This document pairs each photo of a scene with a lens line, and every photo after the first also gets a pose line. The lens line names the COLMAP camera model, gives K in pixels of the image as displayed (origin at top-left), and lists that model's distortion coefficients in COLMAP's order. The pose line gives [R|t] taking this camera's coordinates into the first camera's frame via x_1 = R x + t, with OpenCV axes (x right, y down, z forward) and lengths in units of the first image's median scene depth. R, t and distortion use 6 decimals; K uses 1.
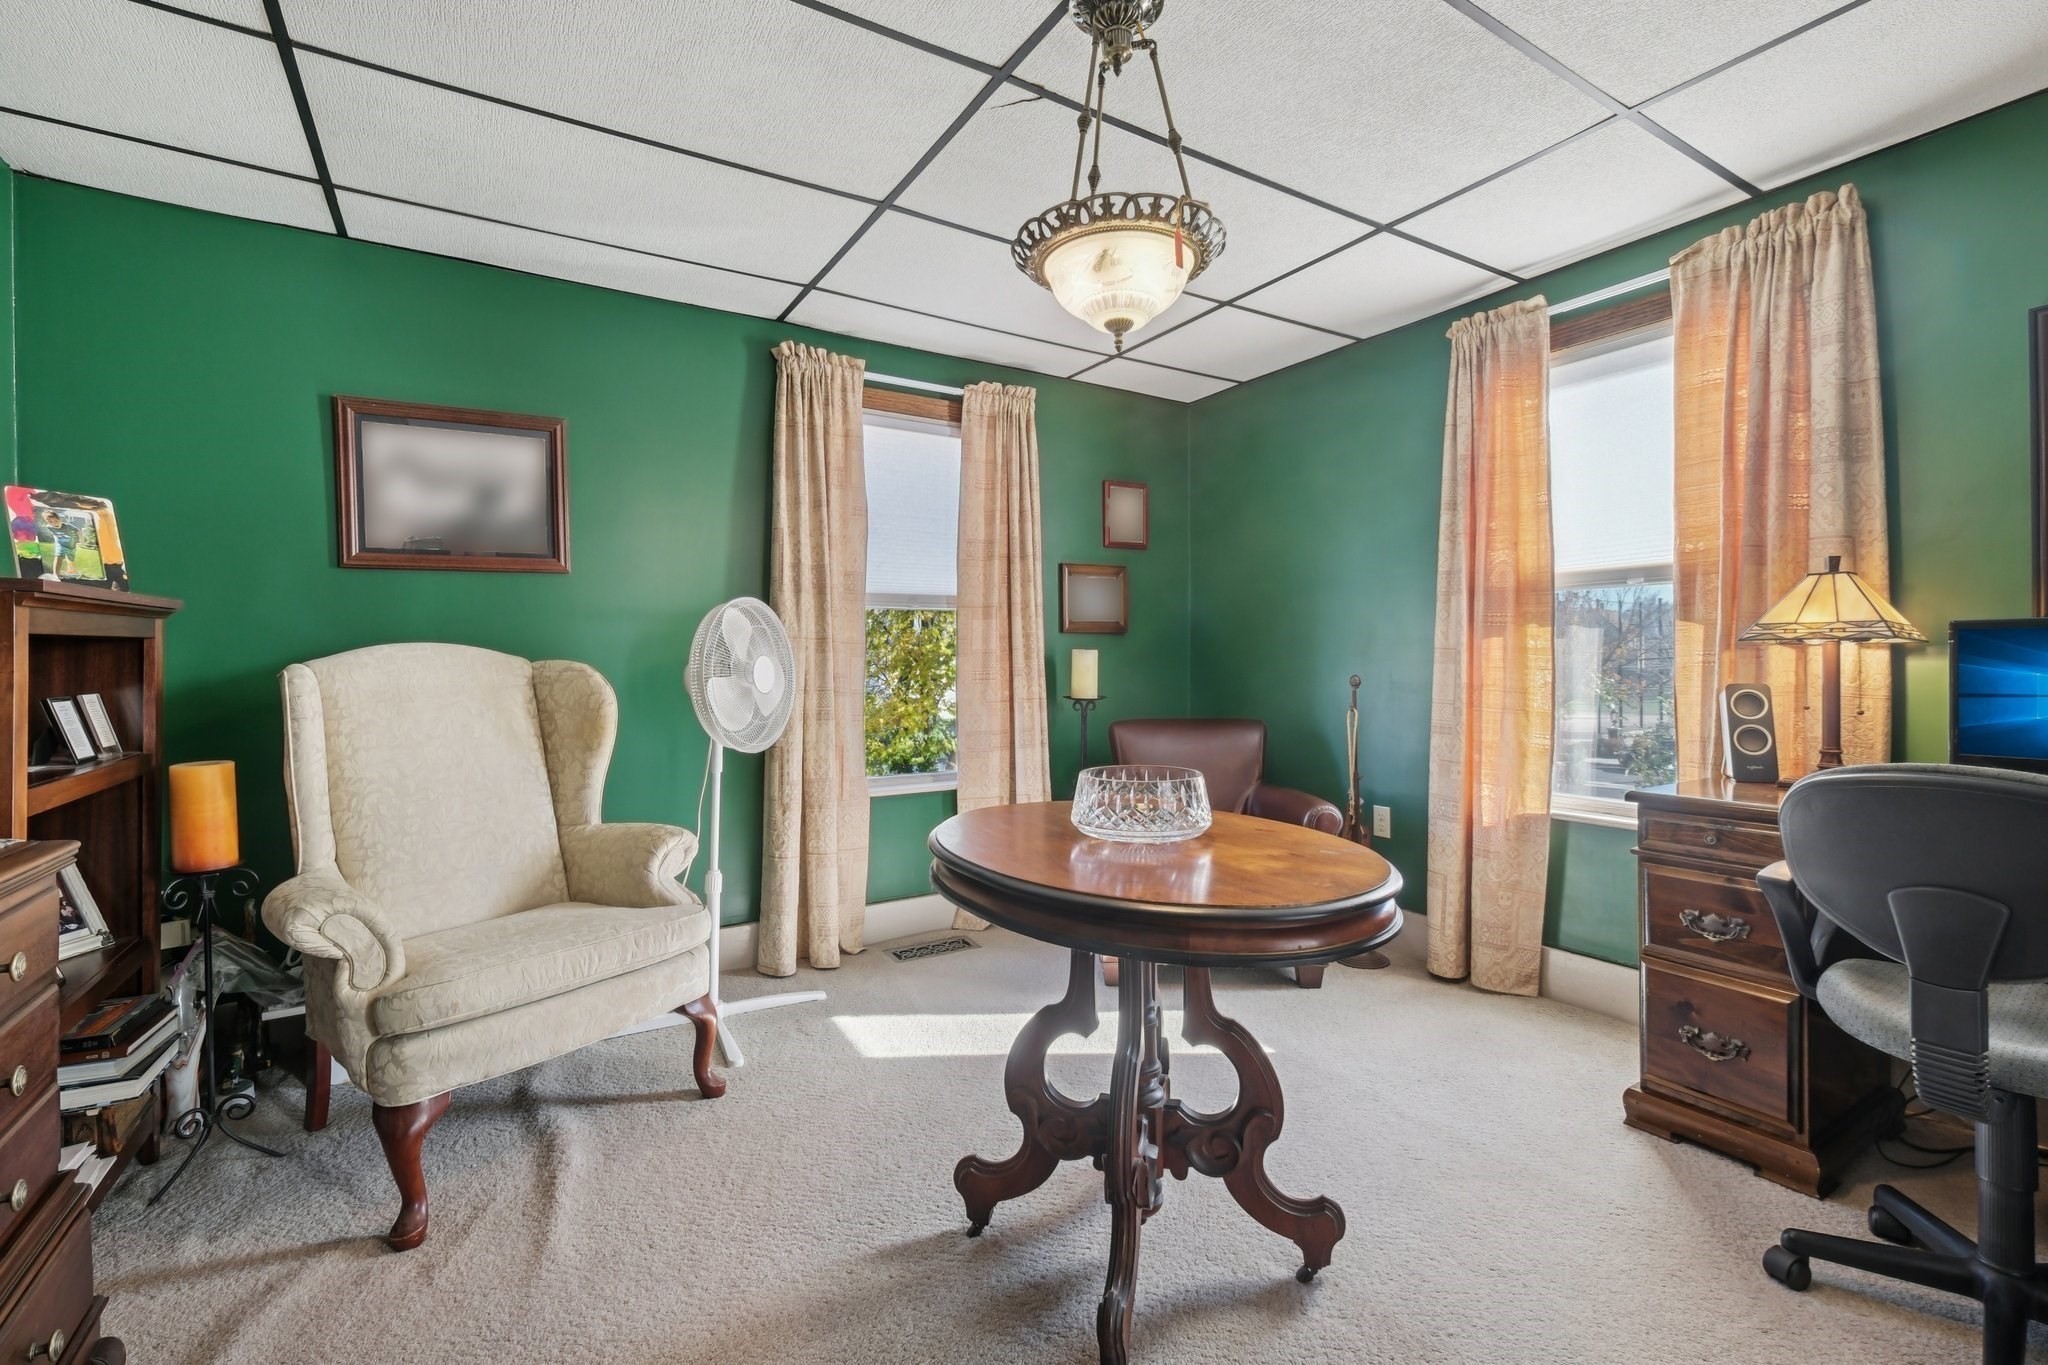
lens RADIAL K [[895.3, 0, 1025.9], [0, 895.3, 675.3], [0, 0, 1]] dist [-0.002726, 0.000269]
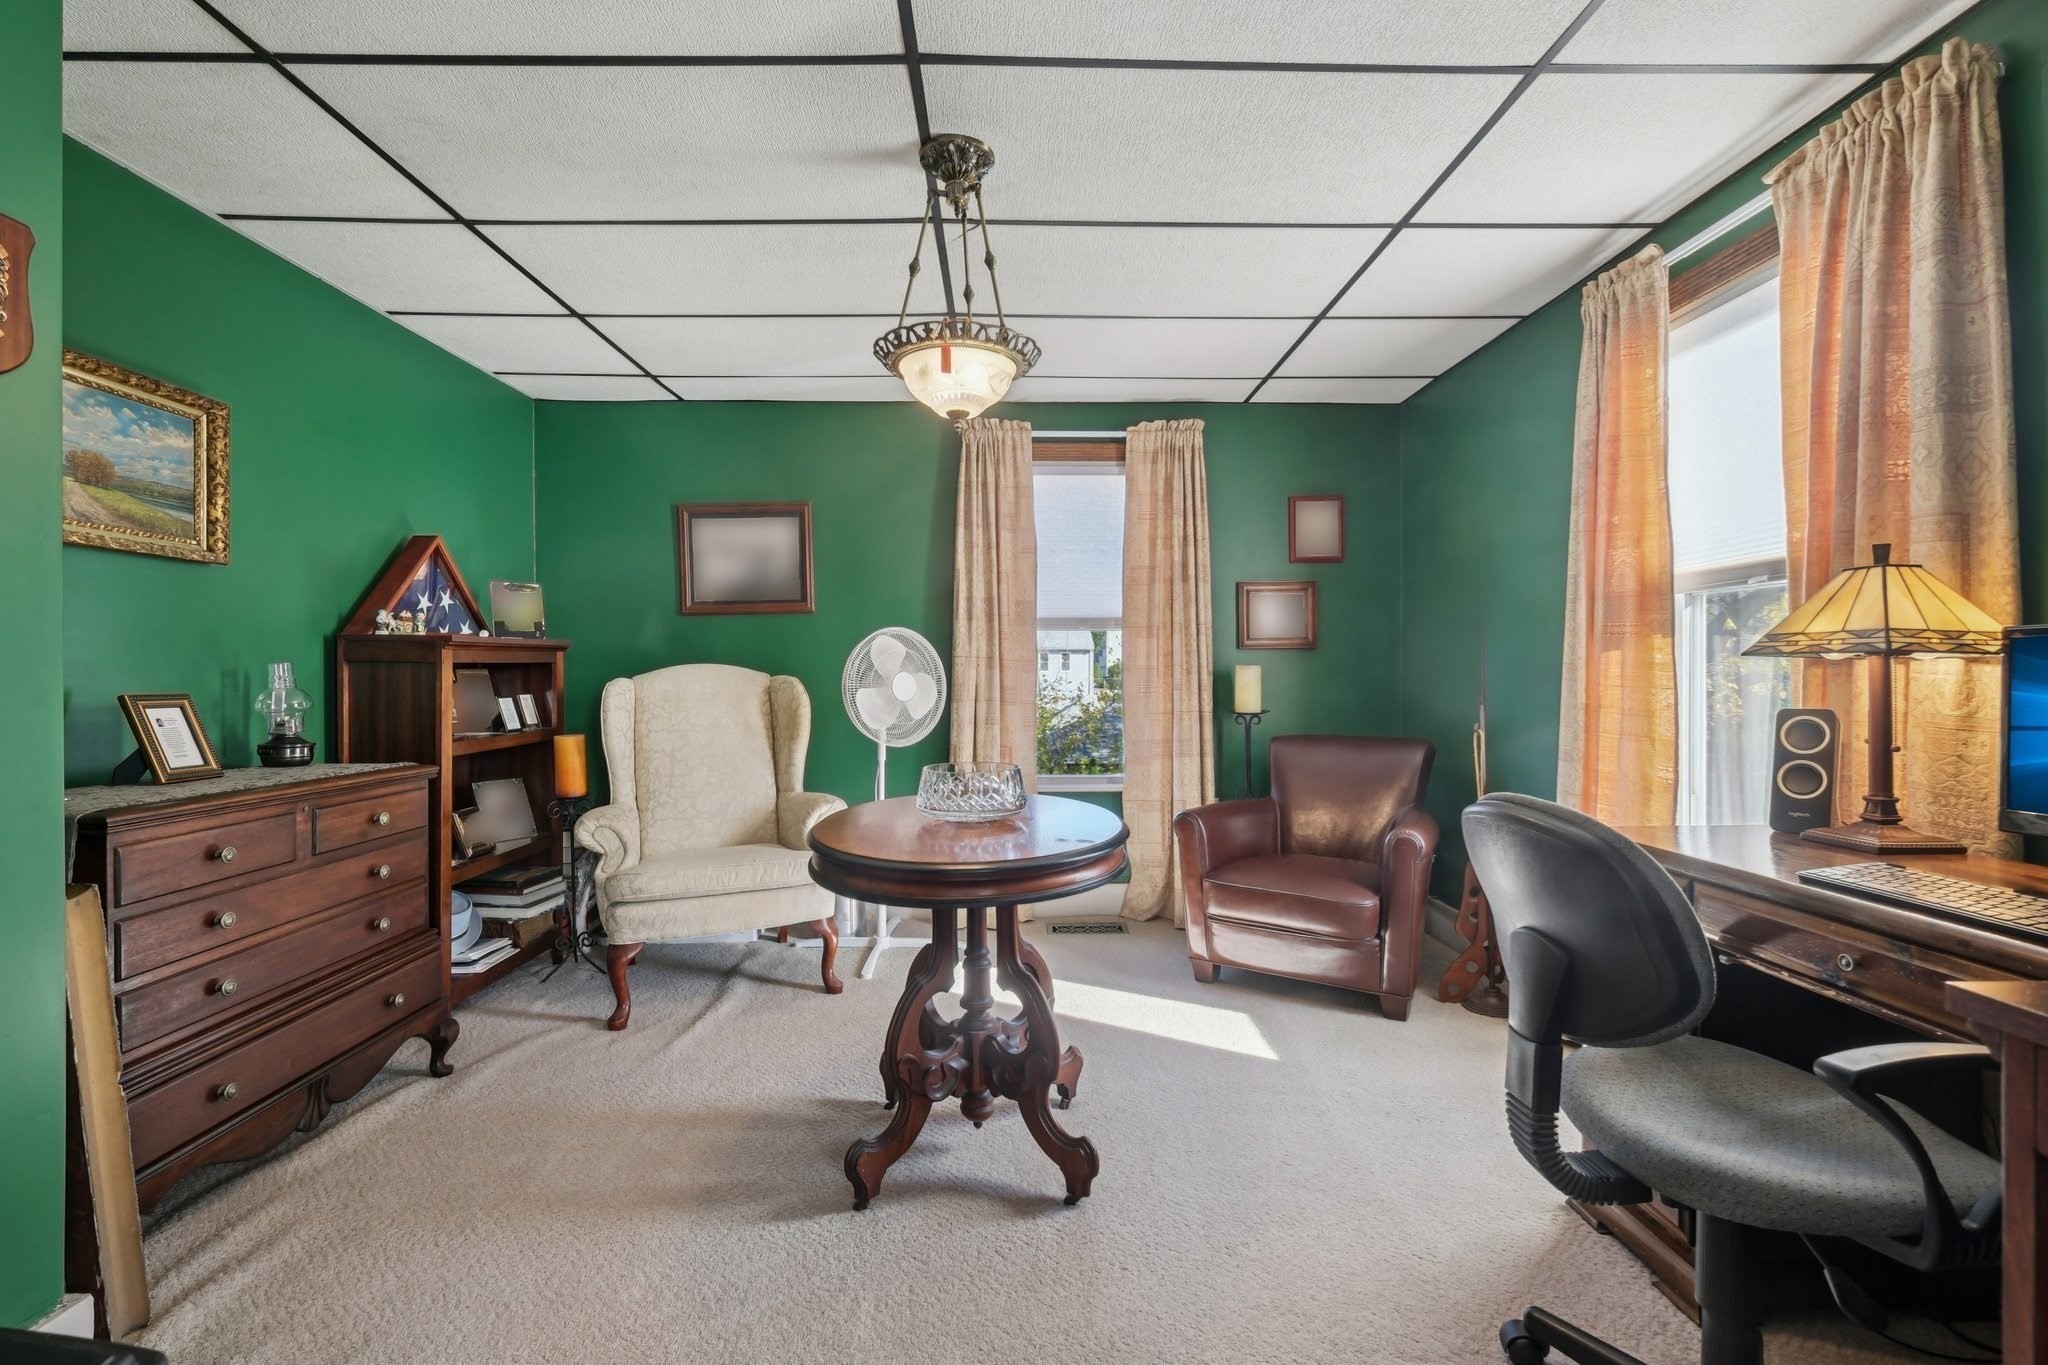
lens RADIAL K [[895.3, 0, 1025.8], [0, 895.3, 690.7], [0, 0, 1]] dist [-0.002726, 0.000269]
pose [[0.860498, 0.010749, -0.509341, 0.541688], [-0.008978, 0.999942, 0.005936, -0.004451], [0.509375, -0.000535, 0.860545, -0.028530]]
